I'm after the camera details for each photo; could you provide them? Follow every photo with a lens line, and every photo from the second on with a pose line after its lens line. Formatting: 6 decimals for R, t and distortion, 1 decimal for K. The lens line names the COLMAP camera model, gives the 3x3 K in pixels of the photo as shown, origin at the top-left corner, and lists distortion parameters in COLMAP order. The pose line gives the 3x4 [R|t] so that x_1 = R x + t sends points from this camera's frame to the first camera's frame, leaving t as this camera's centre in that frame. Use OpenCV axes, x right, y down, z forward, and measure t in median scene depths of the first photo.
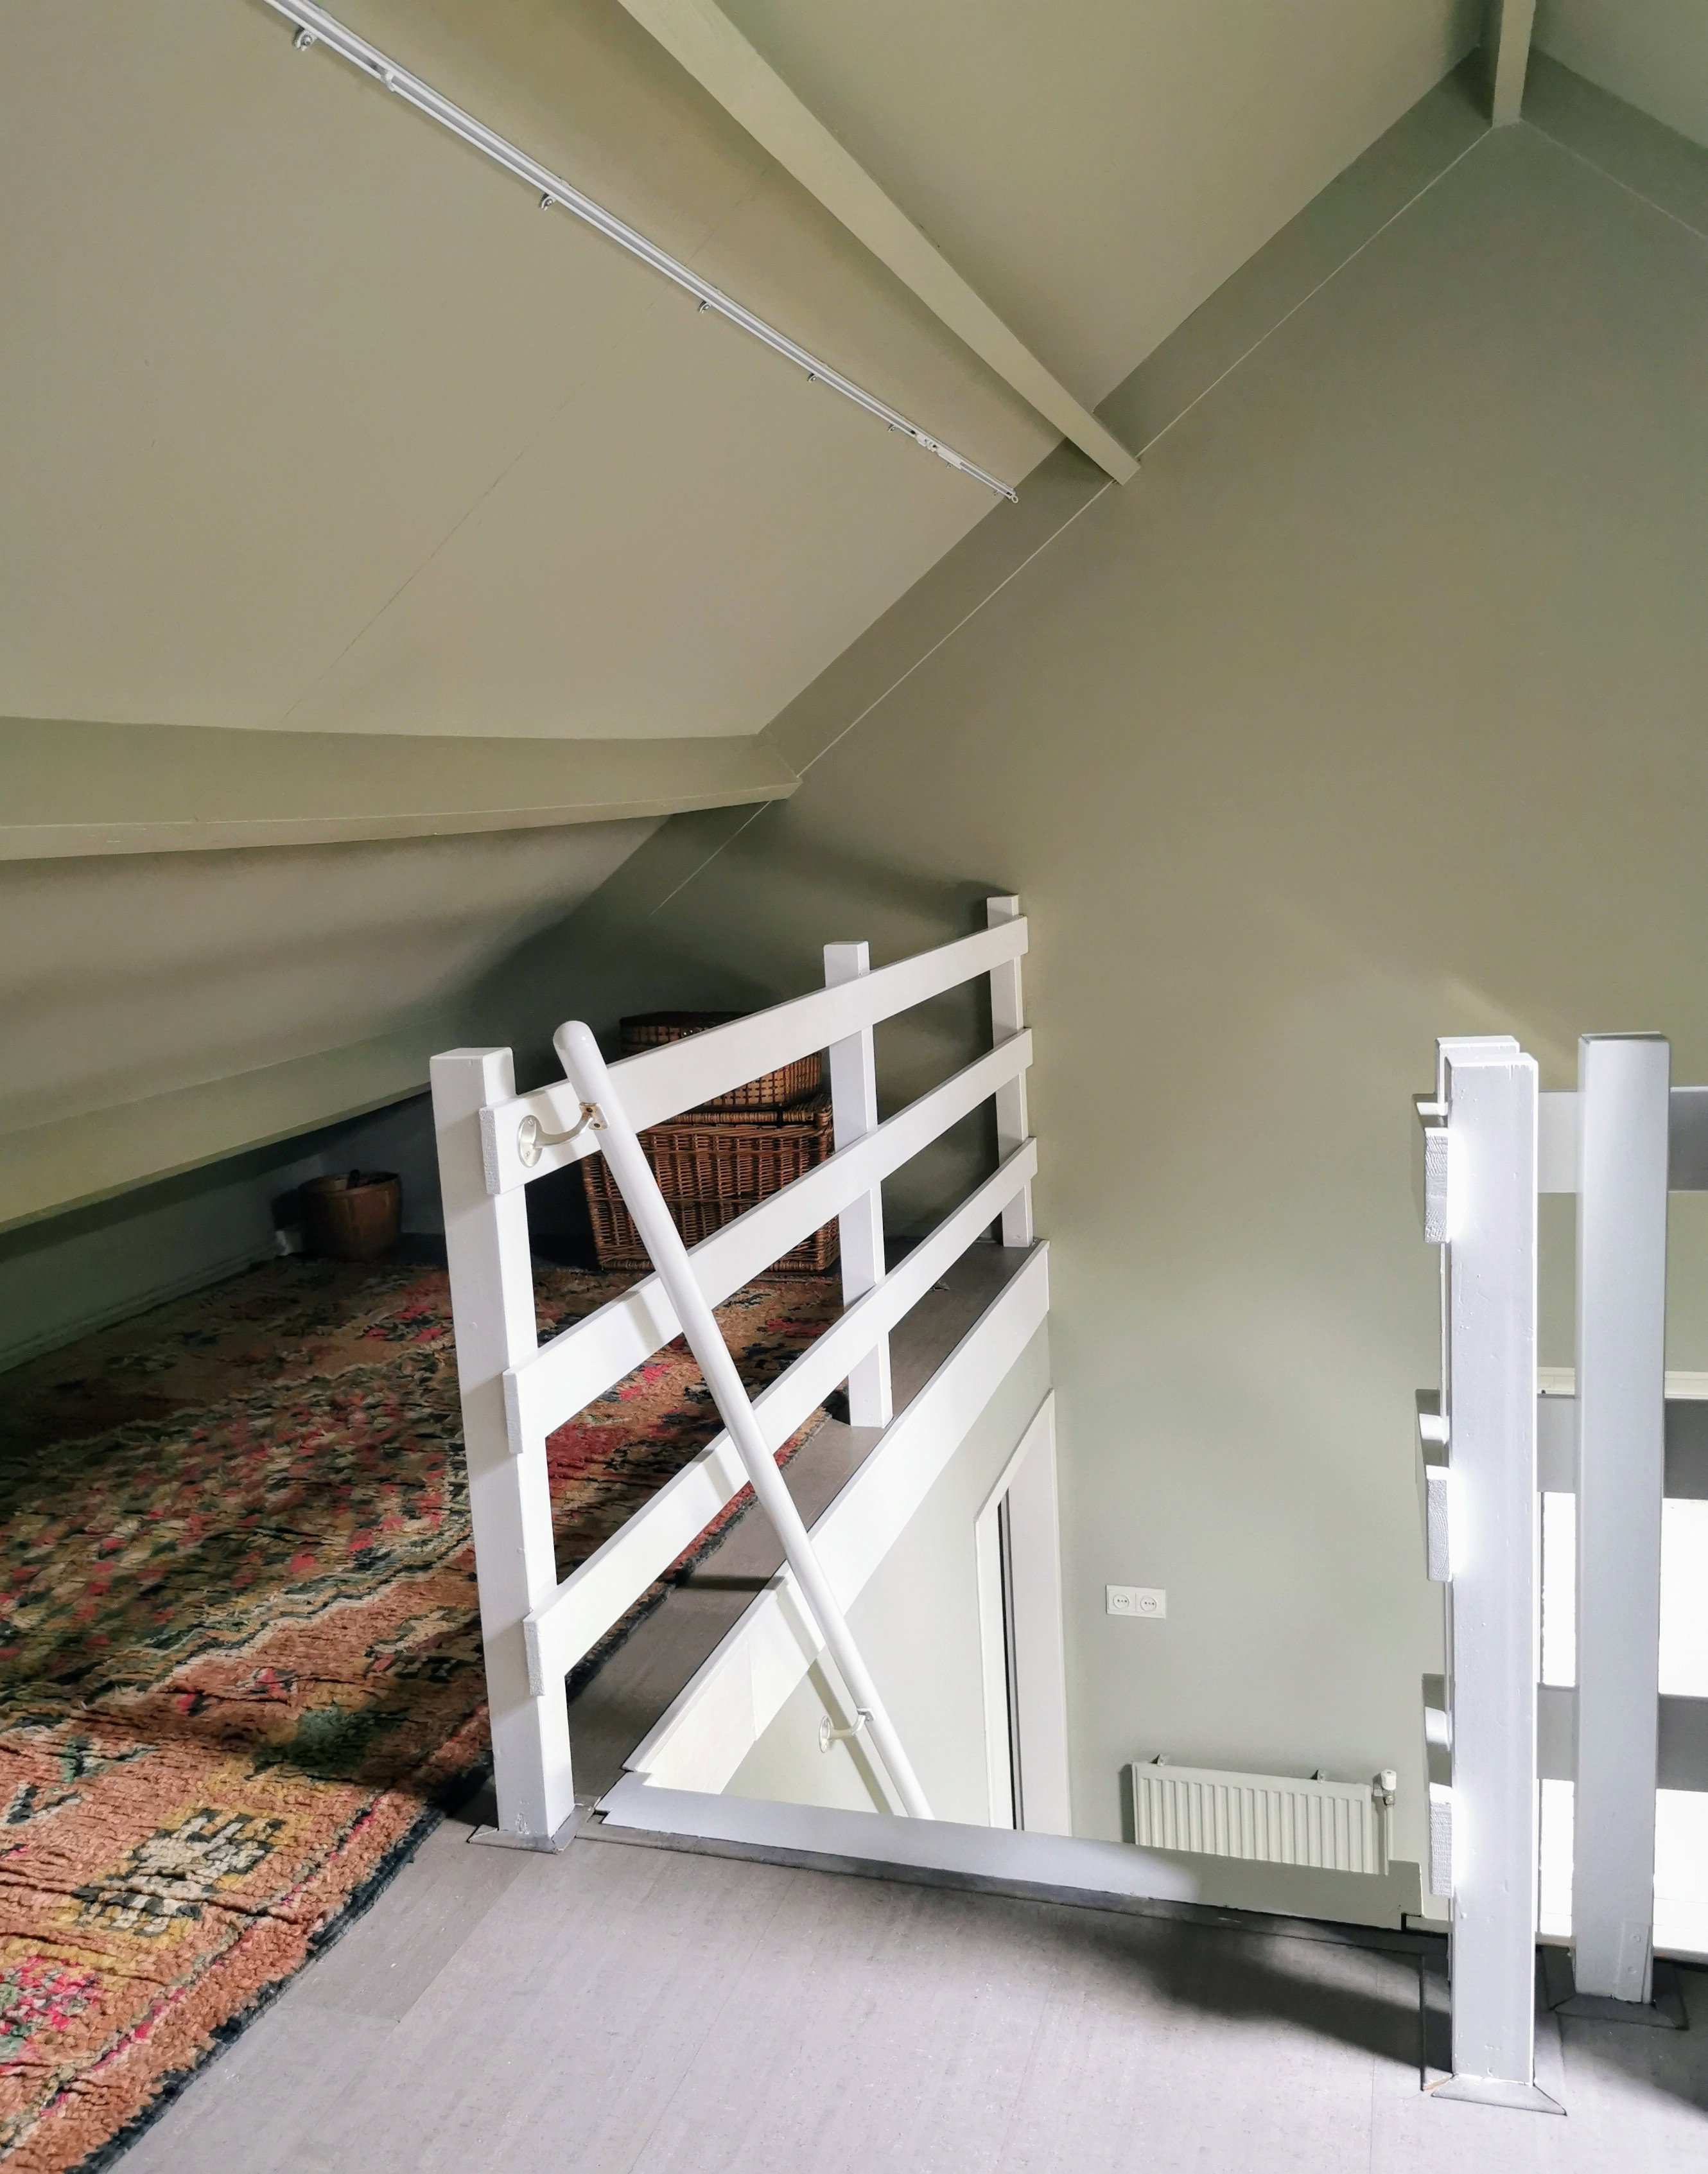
lens RADIAL K [[1846.7, 0, 857.5], [0, 1846.7, 1089.2], [0, 0, 1]] dist [0.010618, 0.000788]
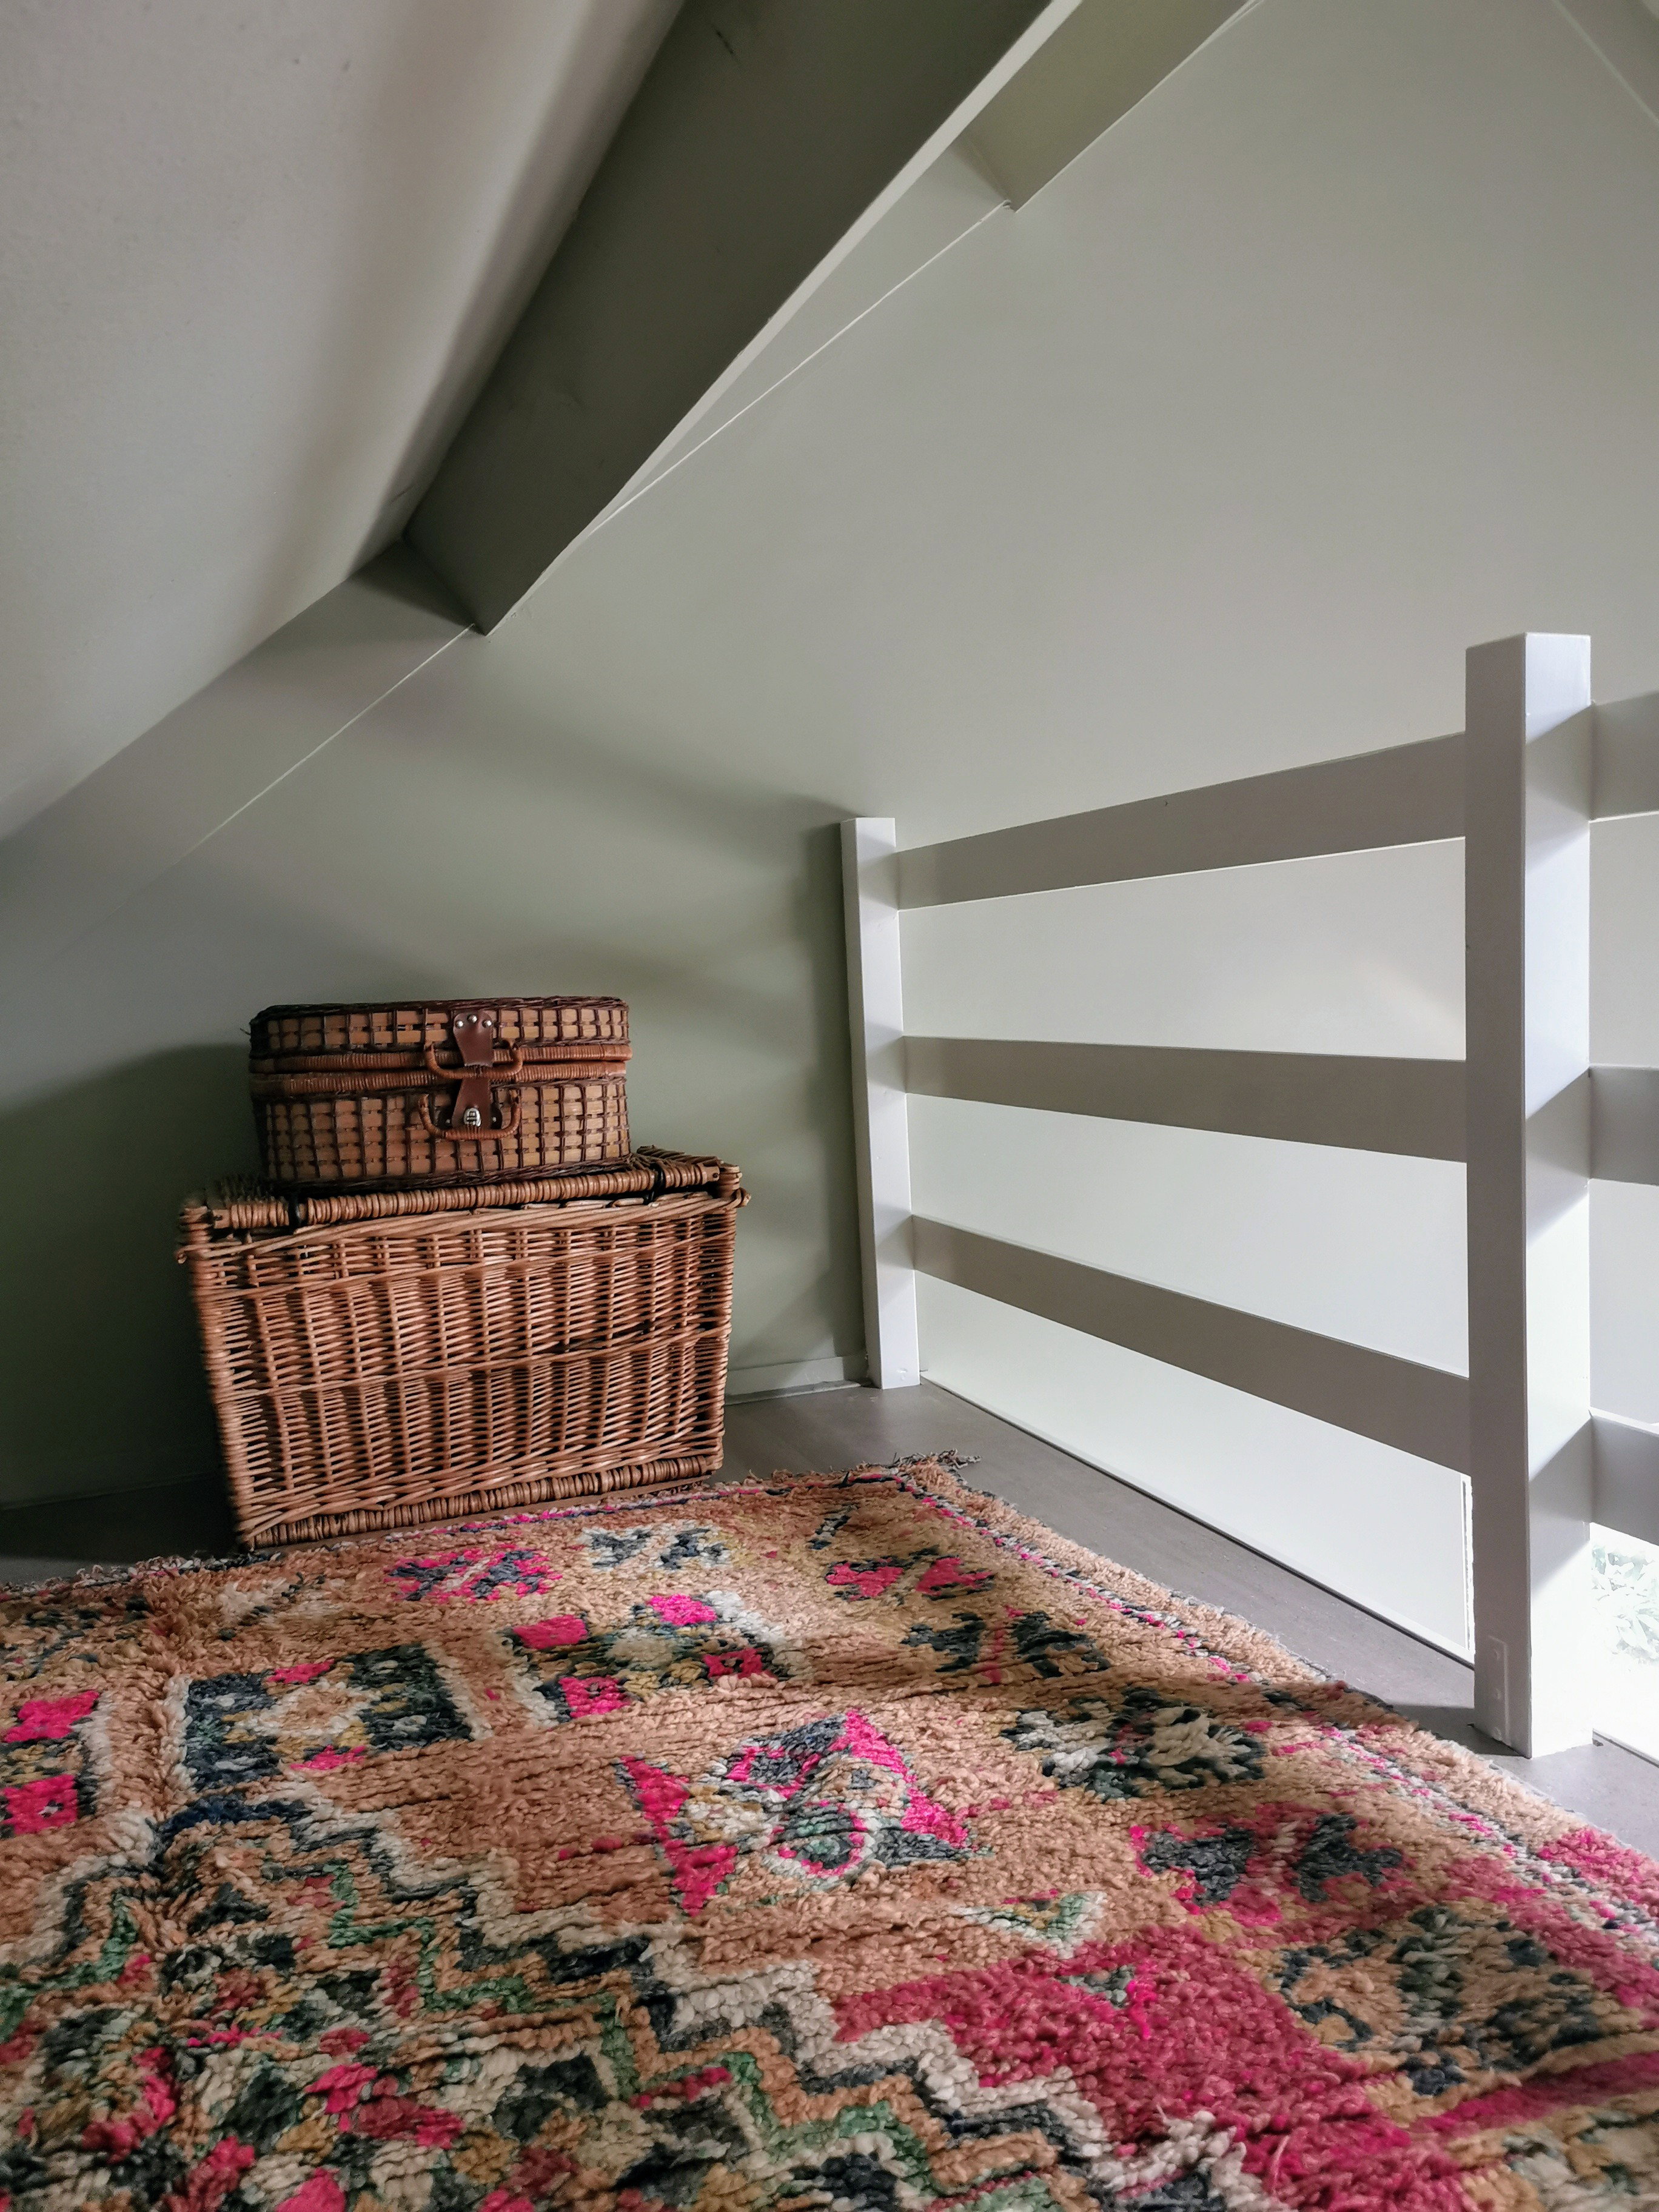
lens RADIAL K [[1702.3, 0, 820.5], [0, 1702.3, 1102.0], [0, 0, 1]] dist [0.017178, 0.003087]
pose [[0.798854, -0.029271, 0.600812, -0.287949], [0.094159, 0.992588, -0.076838, 0.034192], [-0.594109, 0.117954, 0.795689, 0.585395]]
